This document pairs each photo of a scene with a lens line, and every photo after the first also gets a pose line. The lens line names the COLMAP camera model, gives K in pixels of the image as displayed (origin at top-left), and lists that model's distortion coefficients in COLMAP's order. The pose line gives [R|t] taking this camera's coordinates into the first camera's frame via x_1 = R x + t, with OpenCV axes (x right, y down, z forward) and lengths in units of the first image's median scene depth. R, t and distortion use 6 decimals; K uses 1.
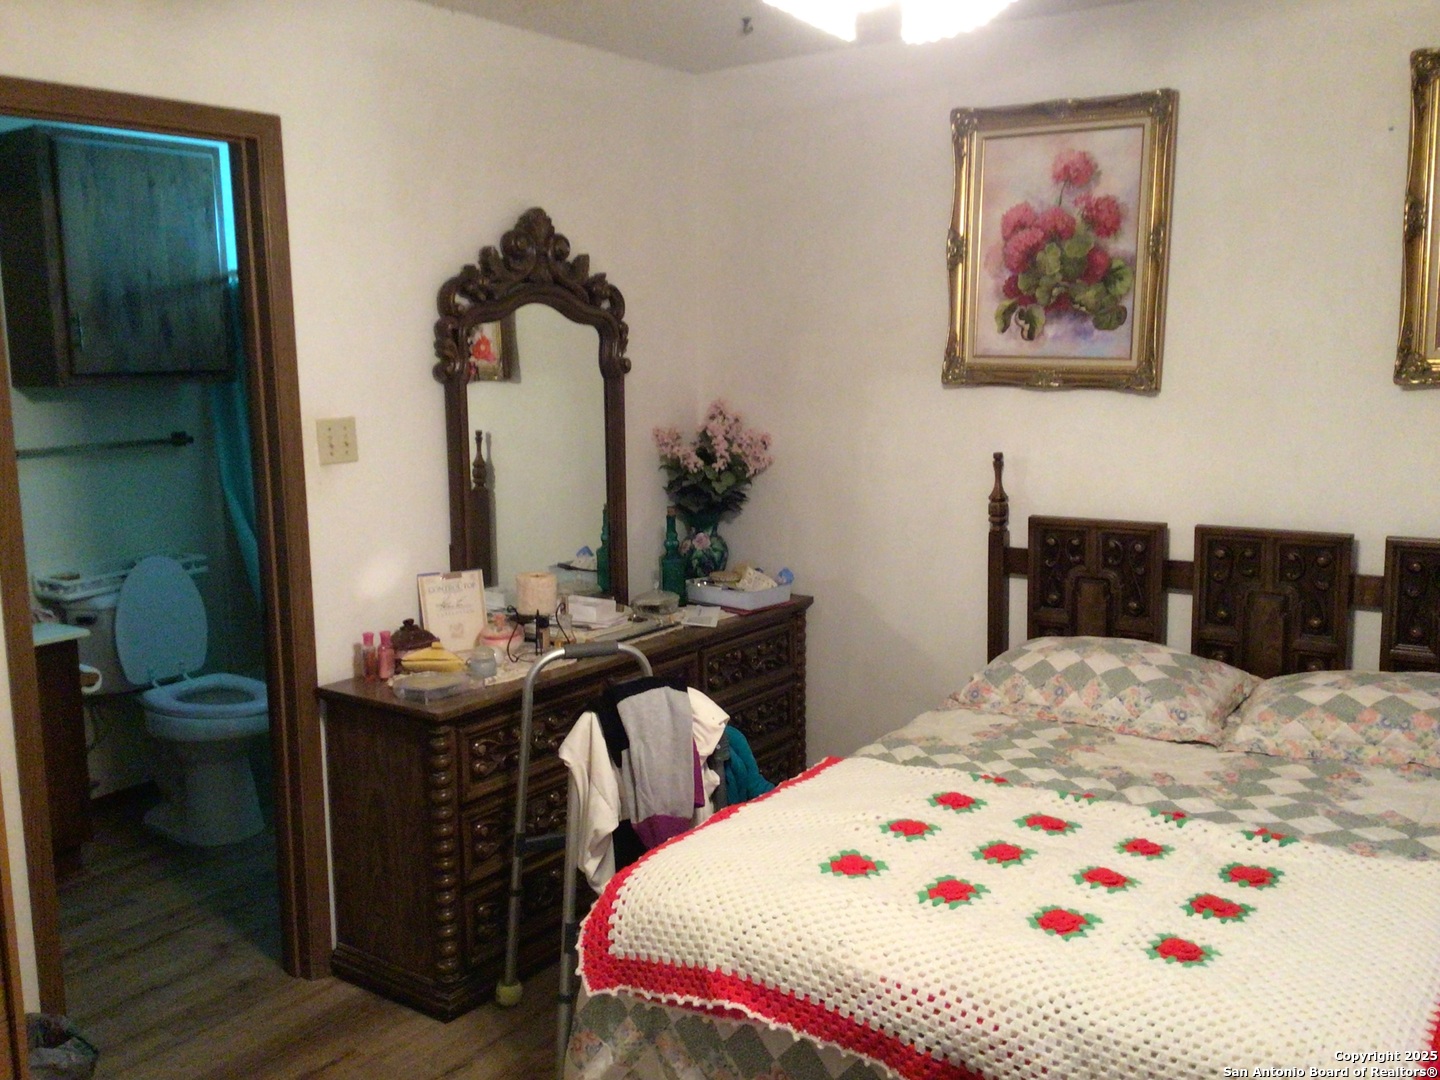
lens RADIAL K [[1293.8, 0, 720.0], [0, 1293.8, 540.0], [0, 0, 1]] dist [0.129492, -0.272880]
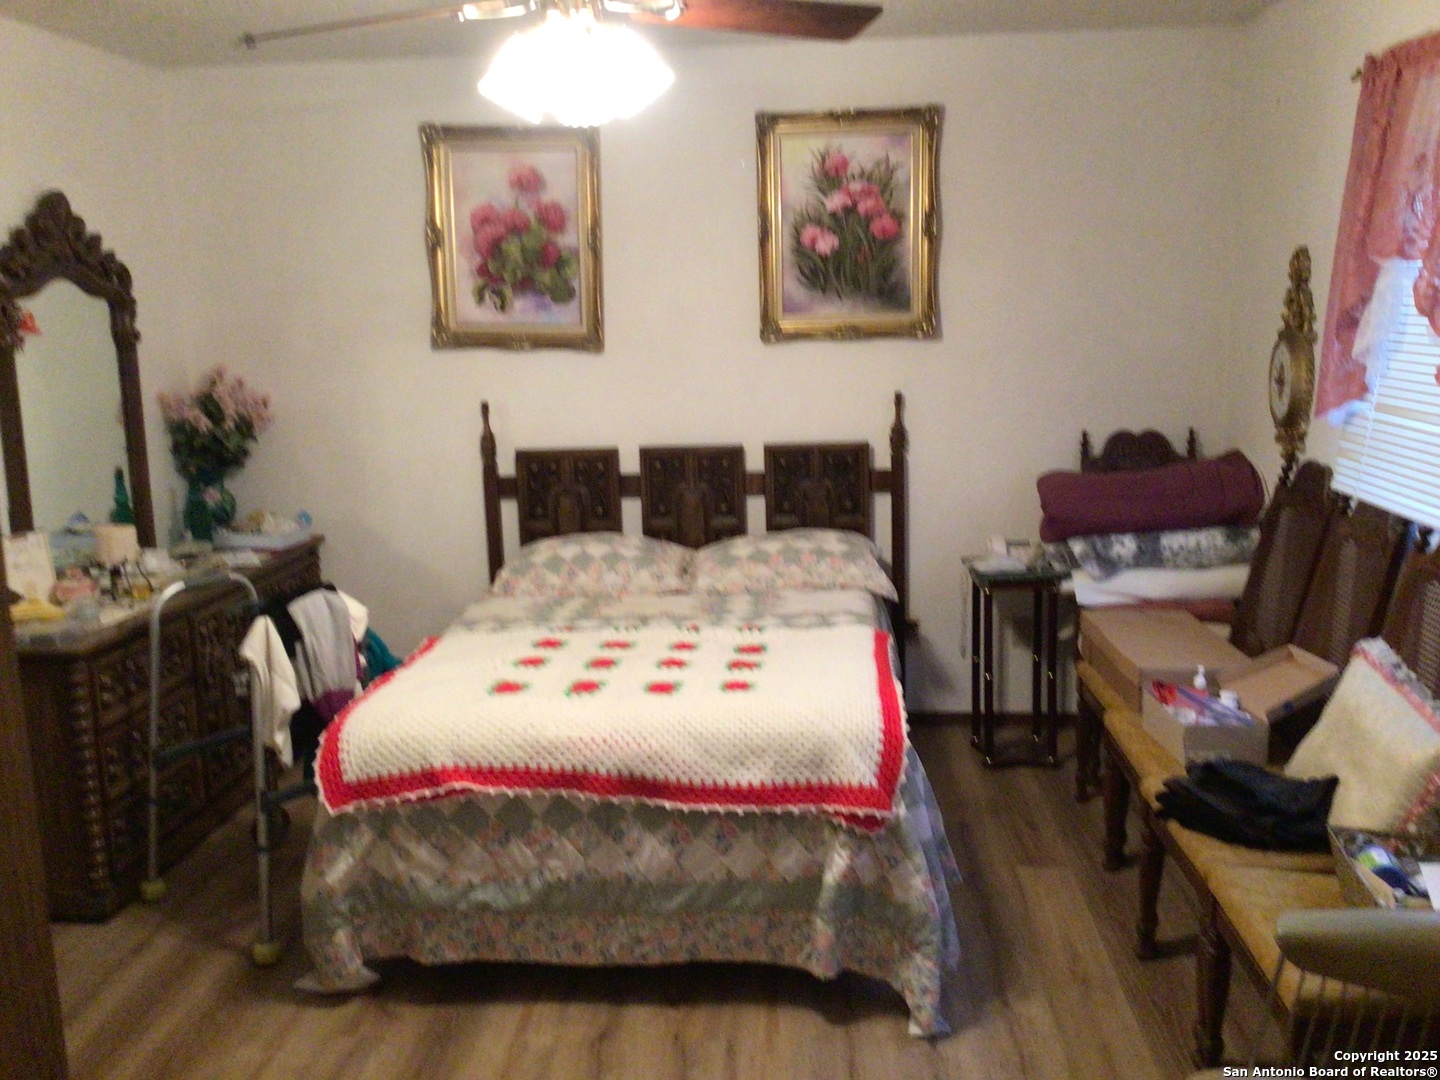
lens RADIAL K [[1293.8, 0, 720.0], [0, 1293.8, 540.0], [0, 0, 1]] dist [0.129492, -0.272880]
pose [[0.858106, -0.098701, 0.503897, -0.283592], [0.086435, 0.995114, 0.047724, 0.030730], [-0.506146, 0.002602, 0.862444, -0.237461]]
